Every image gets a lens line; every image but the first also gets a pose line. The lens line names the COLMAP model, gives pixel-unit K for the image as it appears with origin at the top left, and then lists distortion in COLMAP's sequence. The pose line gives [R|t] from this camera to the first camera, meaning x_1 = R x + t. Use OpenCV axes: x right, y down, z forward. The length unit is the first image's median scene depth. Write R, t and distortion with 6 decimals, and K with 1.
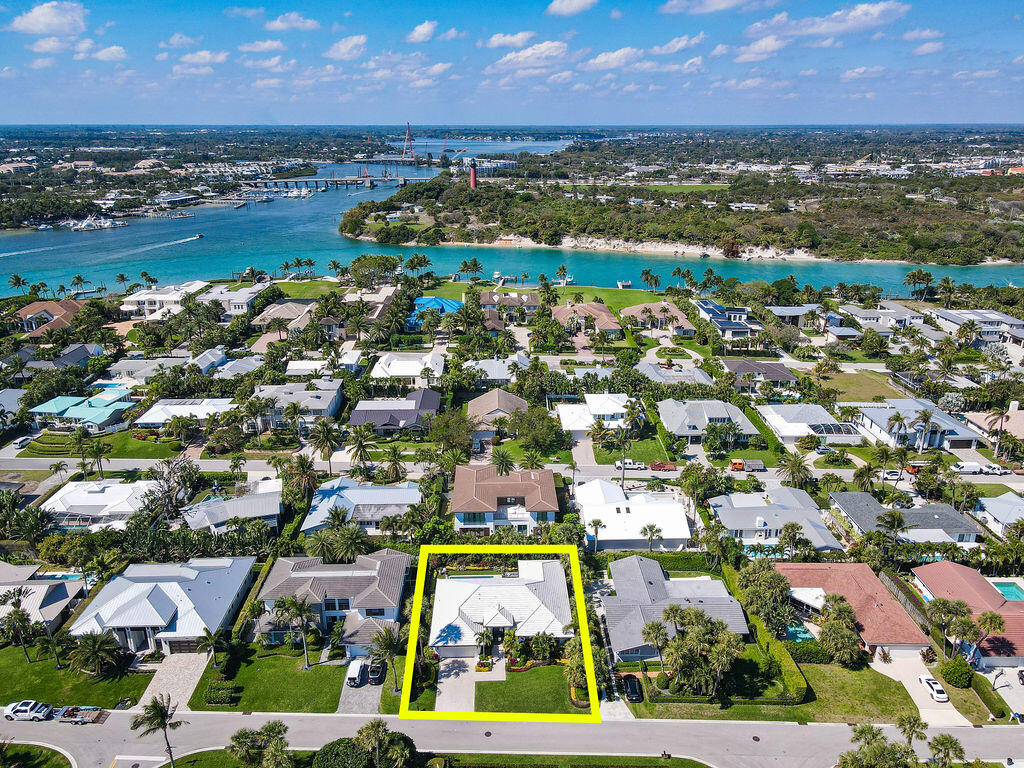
lens RADIAL K [[747.3, 0, 512.0], [0, 747.3, 384.0], [0, 0, 1]] dist [-0.000356, 0.036164]
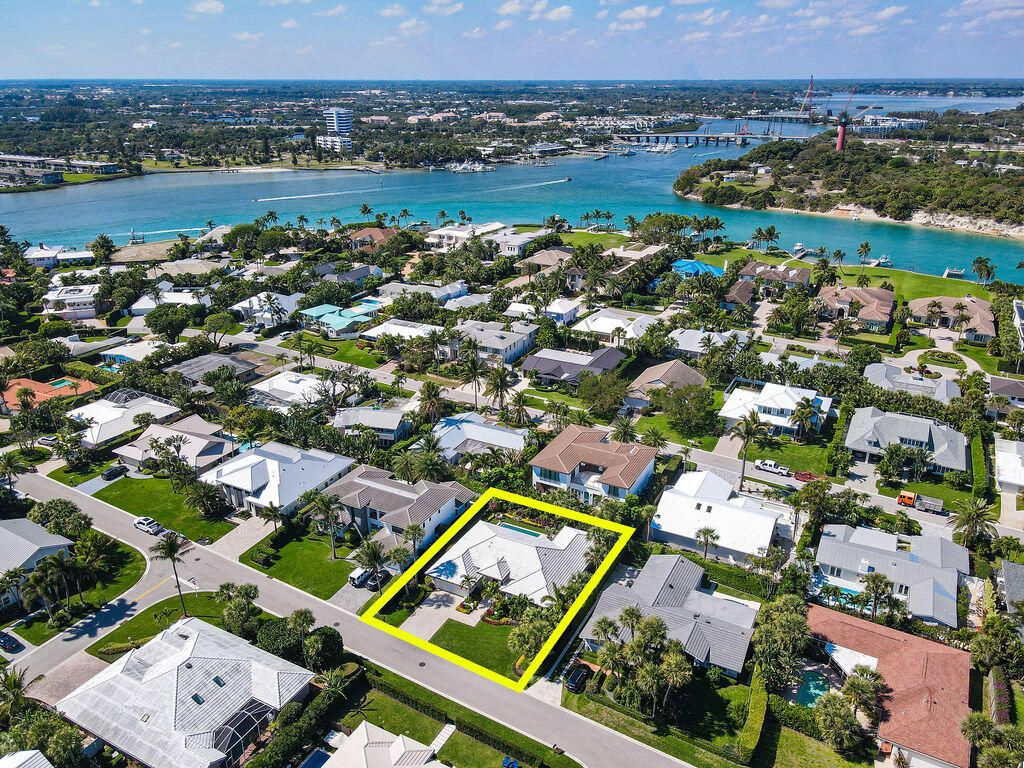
lens RADIAL K [[747.3, 0, 512.0], [0, 747.3, 384.0], [0, 0, 1]] dist [-0.000356, 0.036164]
pose [[0.872035, 0.187214, -0.452222, 0.235148], [-0.163073, 0.982297, 0.092198, -0.017289], [0.461477, -0.006655, 0.887127, 0.064860]]
